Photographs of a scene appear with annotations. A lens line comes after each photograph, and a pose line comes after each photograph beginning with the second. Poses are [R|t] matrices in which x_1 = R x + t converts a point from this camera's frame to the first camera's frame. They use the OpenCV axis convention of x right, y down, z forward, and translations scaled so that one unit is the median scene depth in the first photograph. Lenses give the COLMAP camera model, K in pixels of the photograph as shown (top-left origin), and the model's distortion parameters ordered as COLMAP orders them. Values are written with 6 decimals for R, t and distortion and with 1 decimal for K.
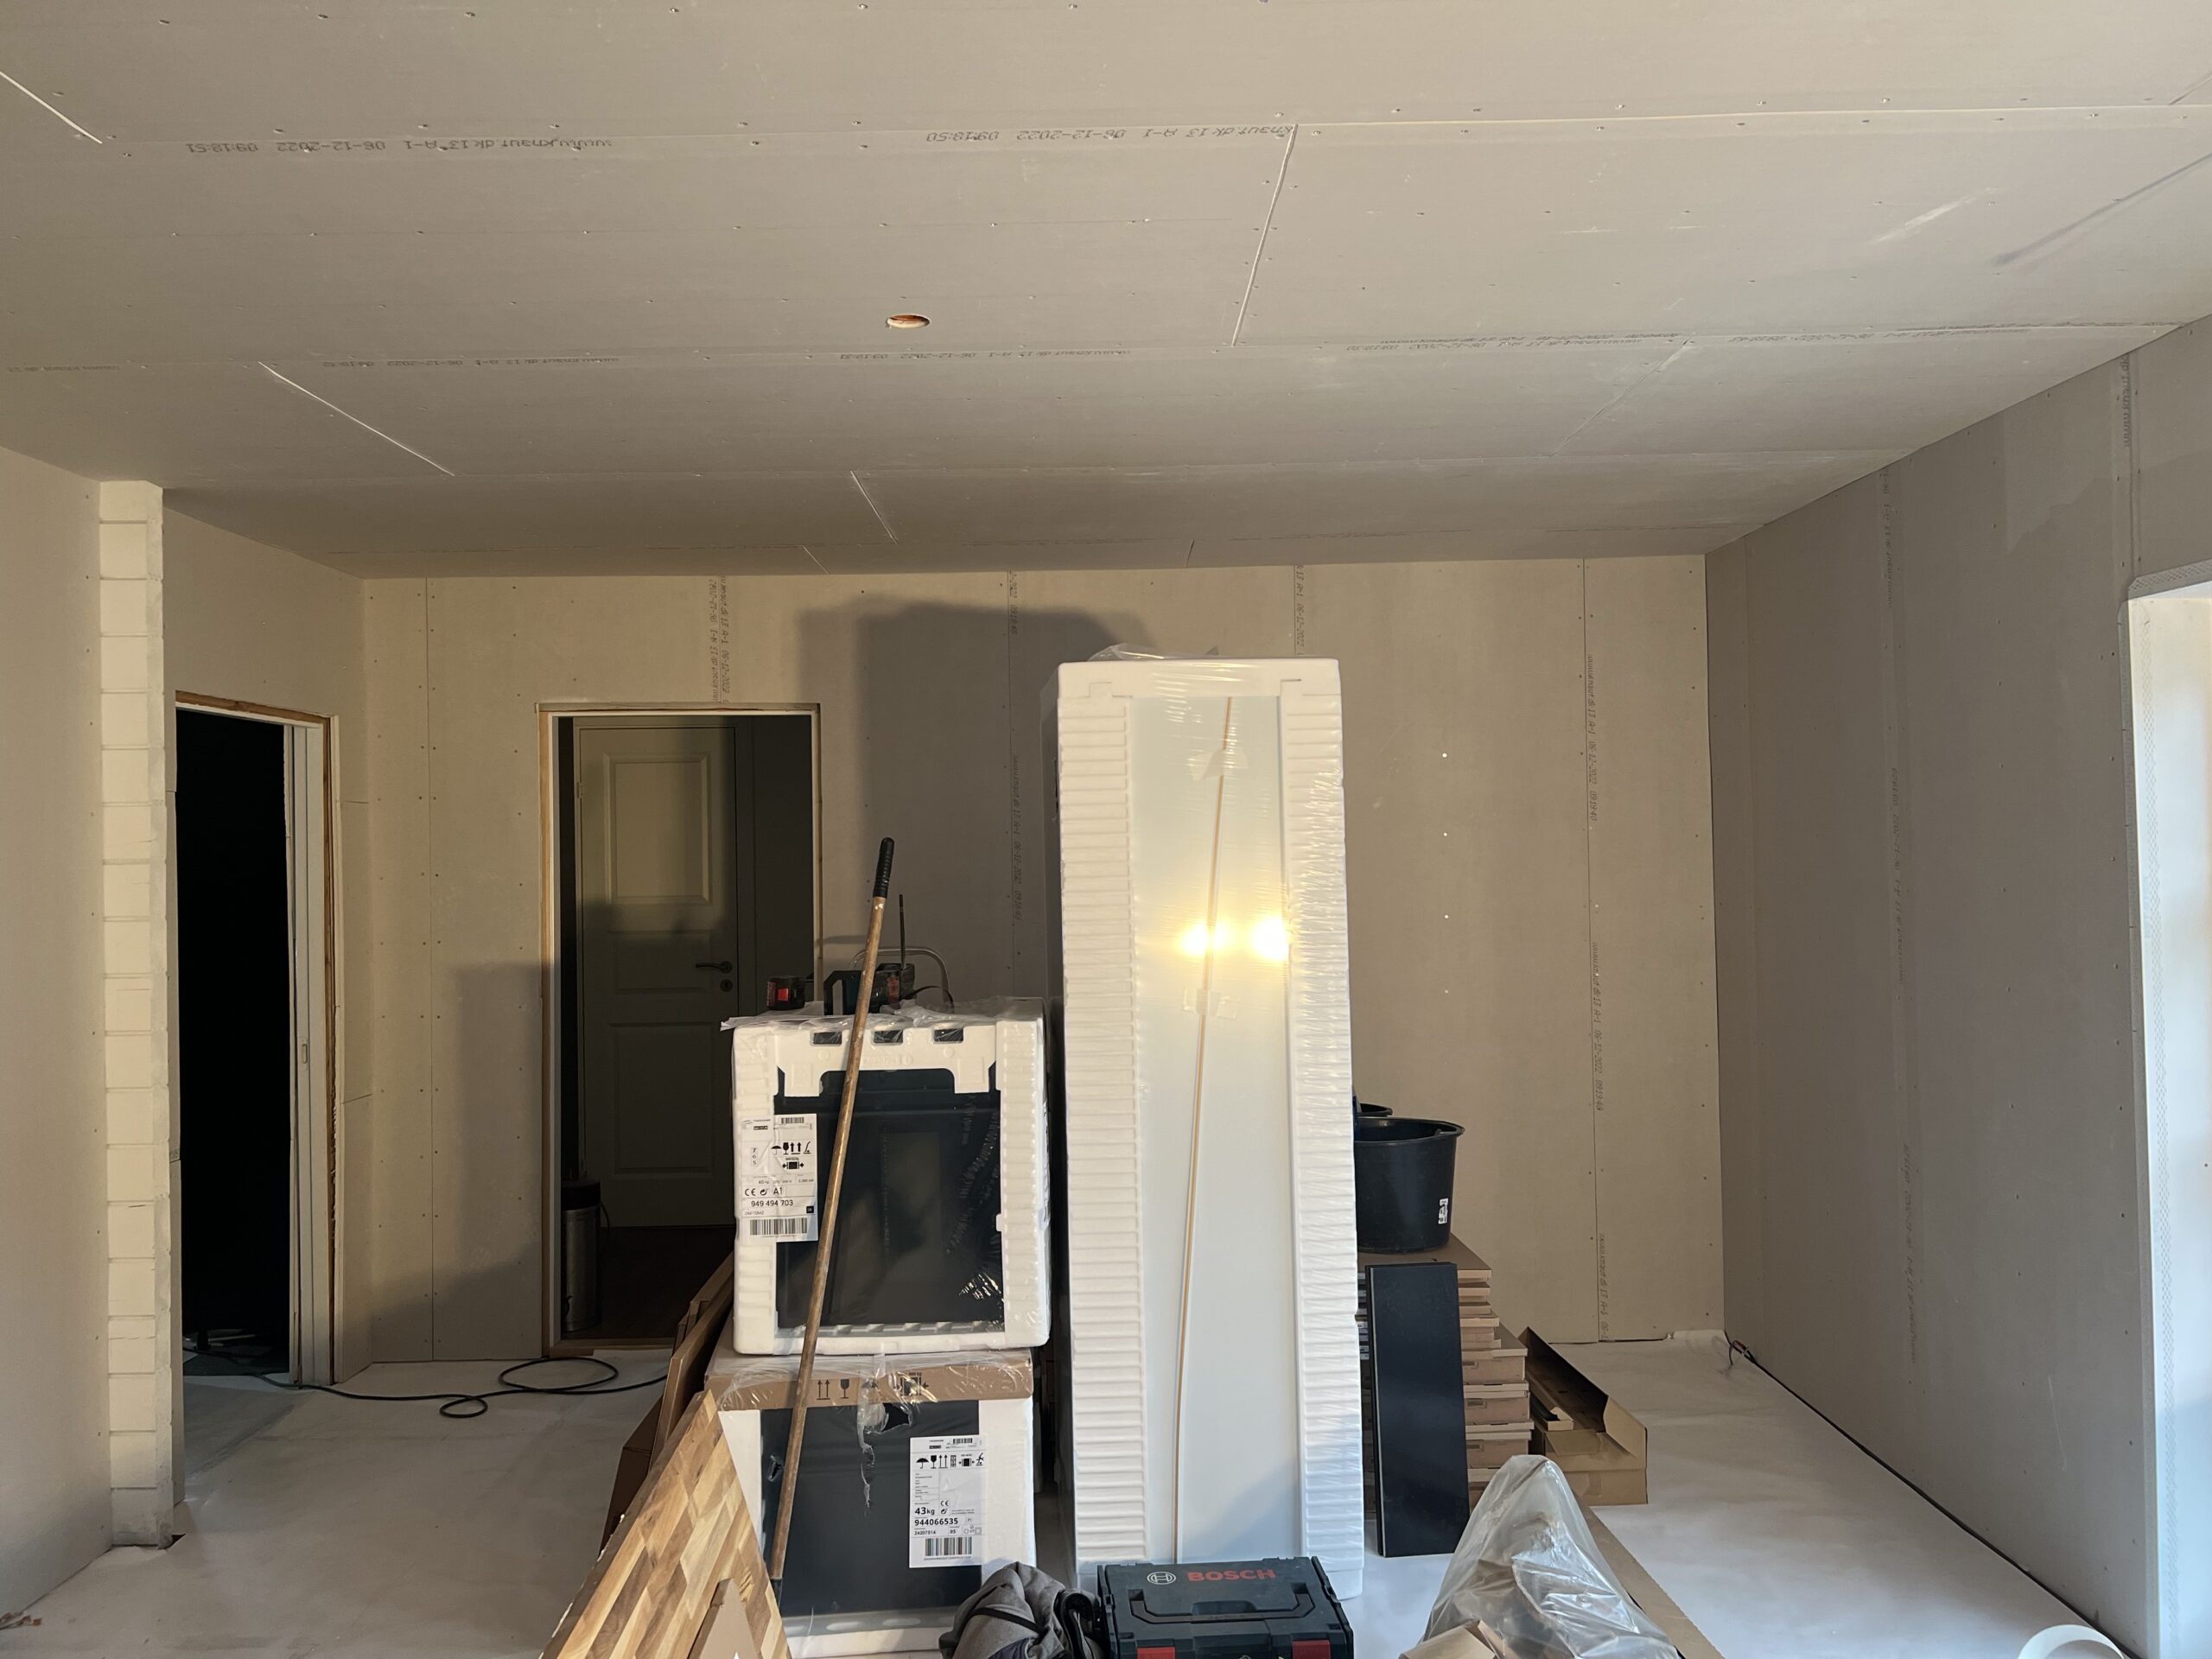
lens RADIAL K [[1653.5, 0, 1108.7], [0, 1653.5, 833.7], [0, 0, 1]] dist [0.050735, -0.055641]
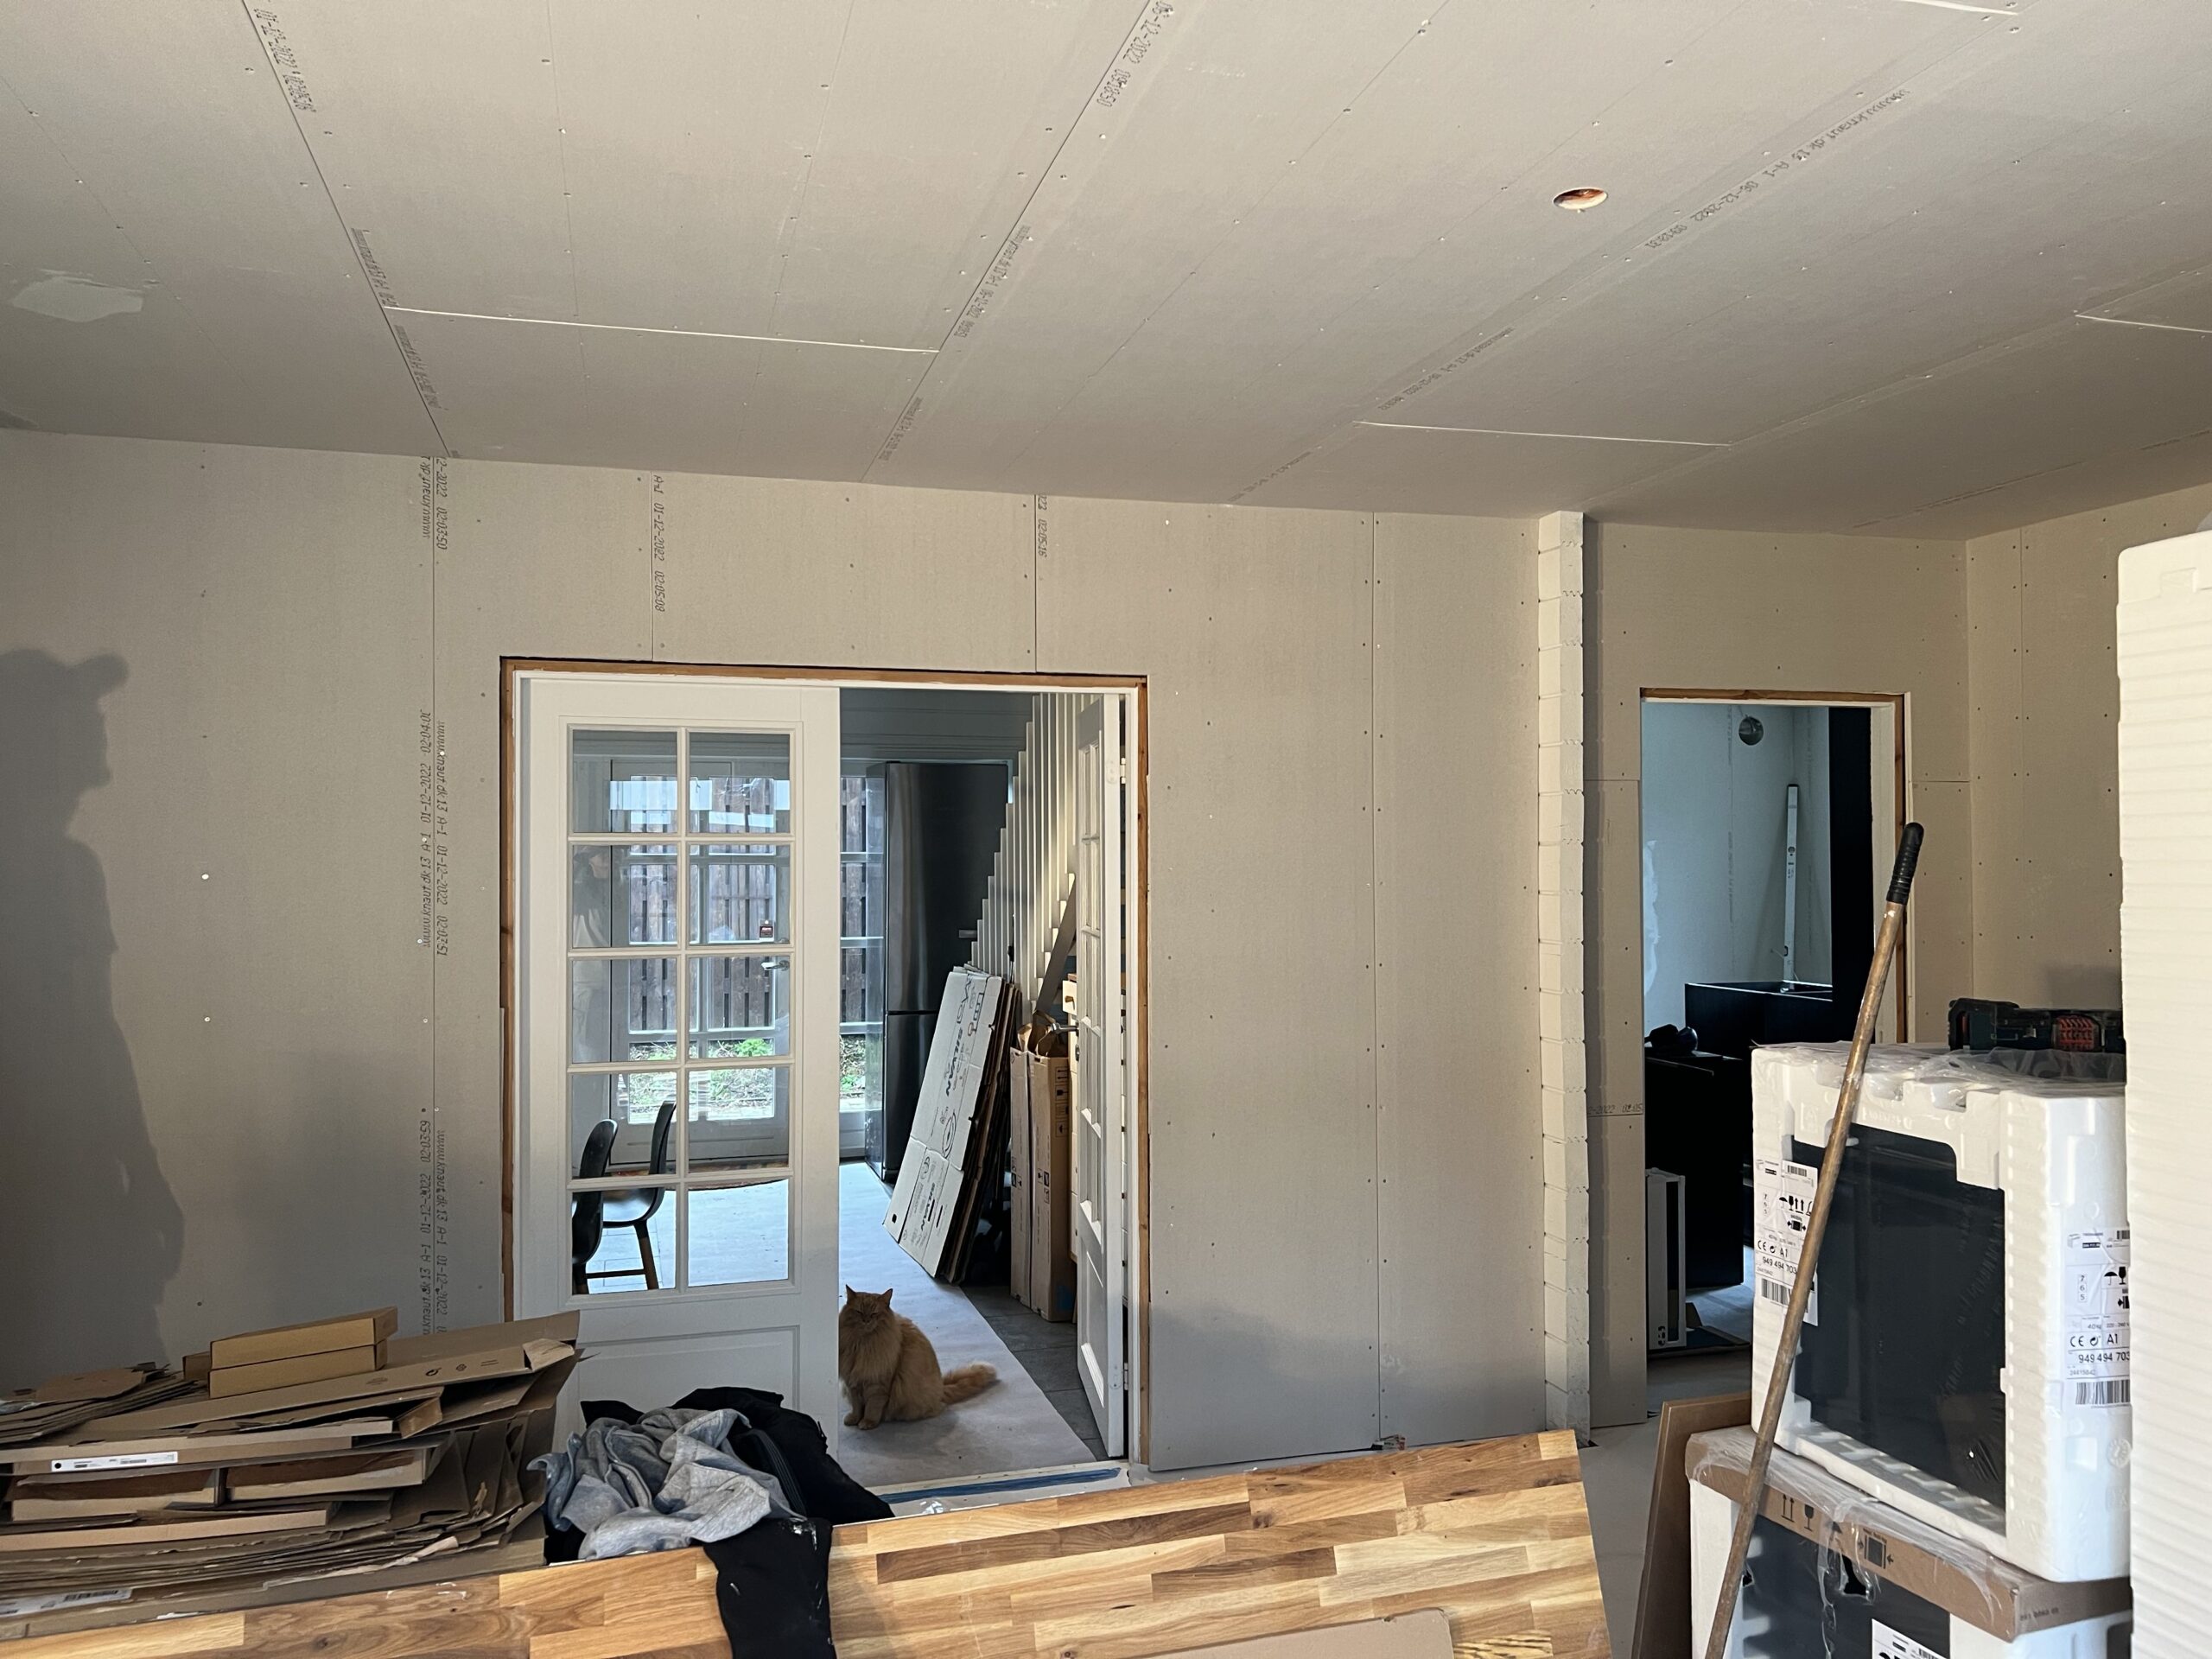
lens RADIAL K [[1653.5, 0, 1103.3], [0, 1653.5, 831.8], [0, 0, 1]] dist [0.050735, -0.055641]
pose [[0.260820, 0.003208, -0.965382, 0.505135], [0.011622, 0.999912, 0.006463, -0.002867], [0.965318, -0.012905, 0.260759, 0.455534]]
